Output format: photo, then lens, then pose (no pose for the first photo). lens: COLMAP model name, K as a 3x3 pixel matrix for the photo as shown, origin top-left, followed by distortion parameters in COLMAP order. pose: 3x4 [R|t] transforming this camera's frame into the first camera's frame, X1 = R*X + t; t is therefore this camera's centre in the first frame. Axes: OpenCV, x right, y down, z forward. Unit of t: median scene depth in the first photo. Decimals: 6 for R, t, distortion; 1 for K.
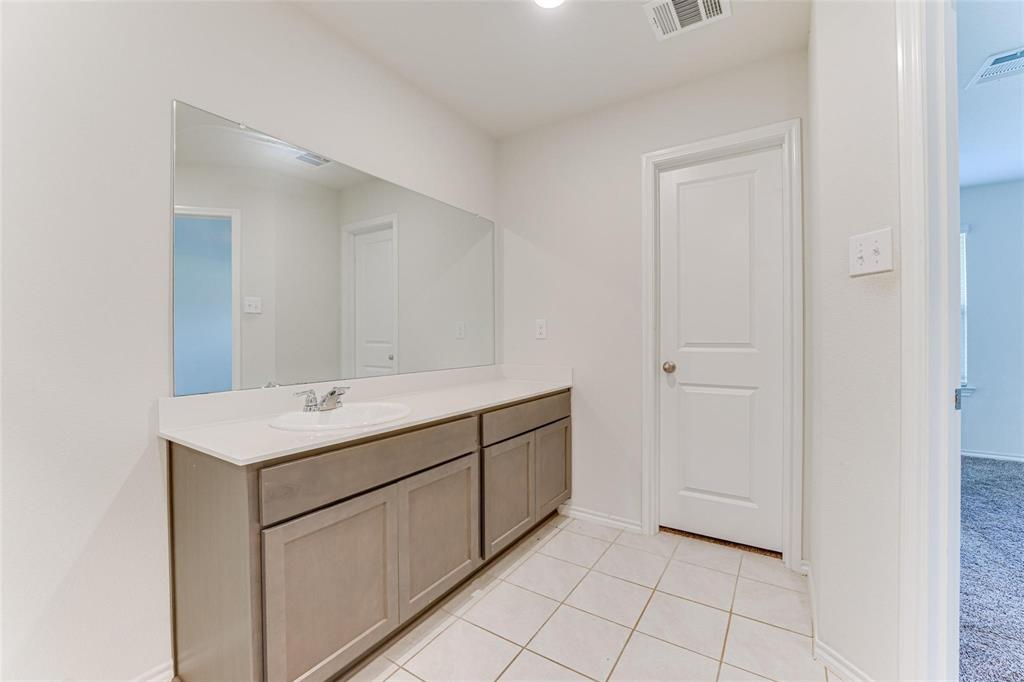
lens RADIAL K [[409.7, 0, 511.7], [0, 409.7, 335.6], [0, 0, 1]] dist [-0.022576, 0.001409]
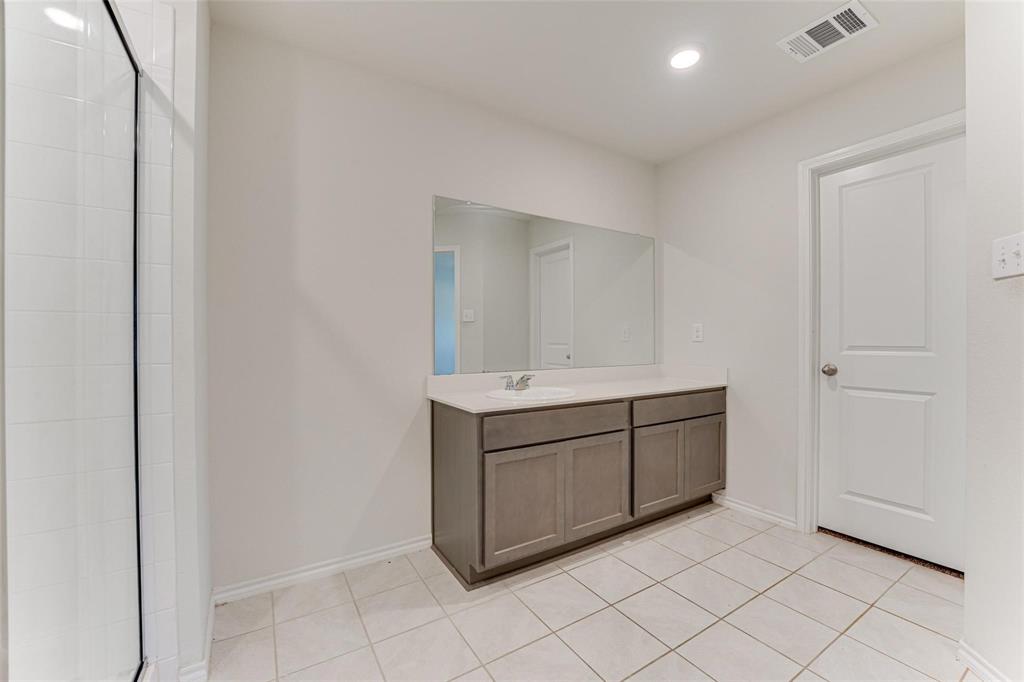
lens RADIAL K [[409.7, 0, 509.2], [0, 409.7, 341.8], [0, 0, 1]] dist [-0.022576, 0.001409]
pose [[0.901706, 0.004404, -0.432328, 0.114907], [-0.001377, 0.999972, 0.007313, 0.002183], [0.432348, -0.005999, 0.901687, -0.264411]]
